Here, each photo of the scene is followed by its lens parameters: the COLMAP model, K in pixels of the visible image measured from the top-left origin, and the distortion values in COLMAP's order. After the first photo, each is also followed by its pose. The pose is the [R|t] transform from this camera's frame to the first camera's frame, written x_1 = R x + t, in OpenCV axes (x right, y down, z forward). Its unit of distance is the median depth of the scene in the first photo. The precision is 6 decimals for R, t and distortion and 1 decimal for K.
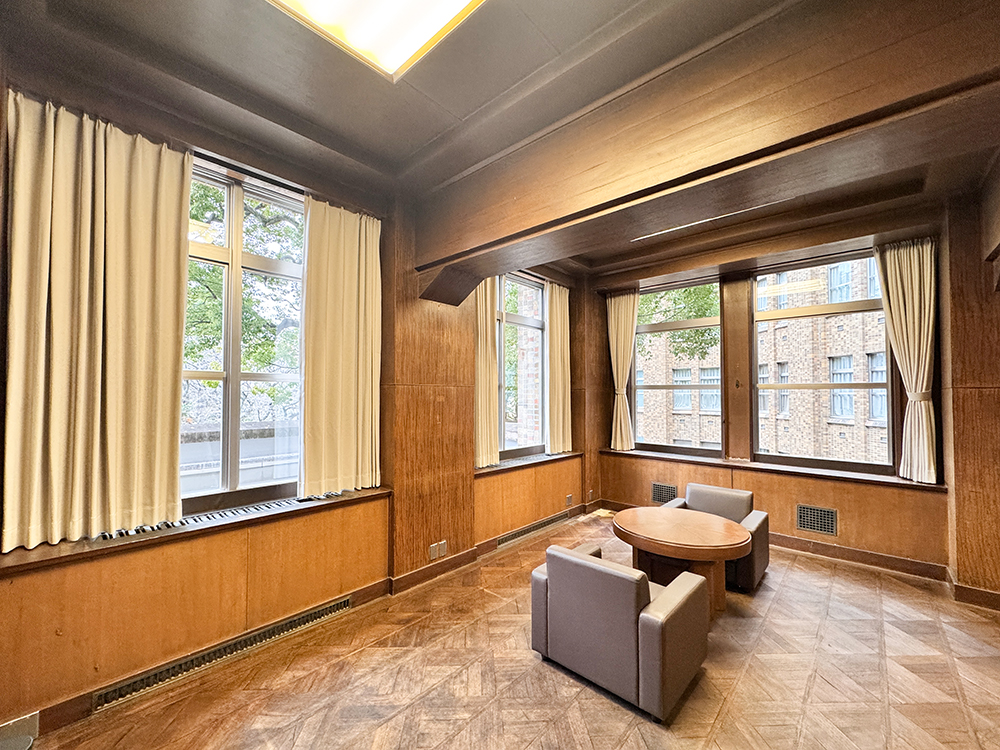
lens RADIAL K [[403.0, 0, 500.0], [0, 403.0, 375.0], [0, 0, 1]] dist [0.001831, 0.000192]
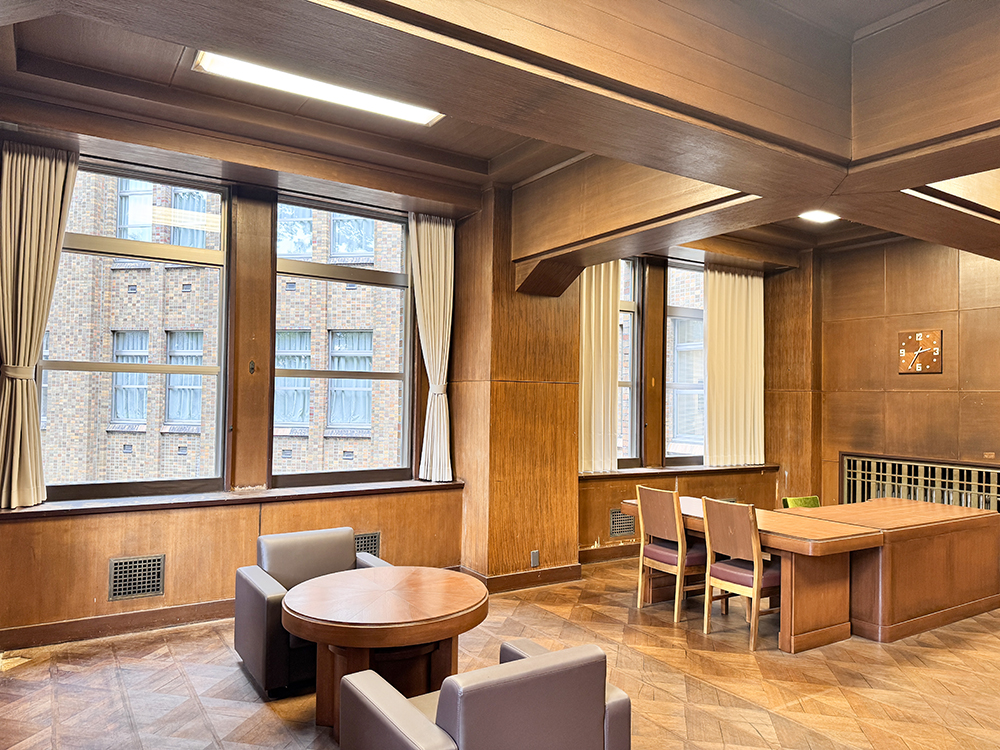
lens RADIAL K [[689.8, 0, 500.0], [0, 689.8, 375.0], [0, 0, 1]] dist [-0.005408, -0.005609]
pose [[0.238665, 0.028780, 0.970675, -0.343134], [-0.056563, 0.998276, -0.015690, 0.029125], [-0.969453, -0.051160, 0.239882, 0.372071]]
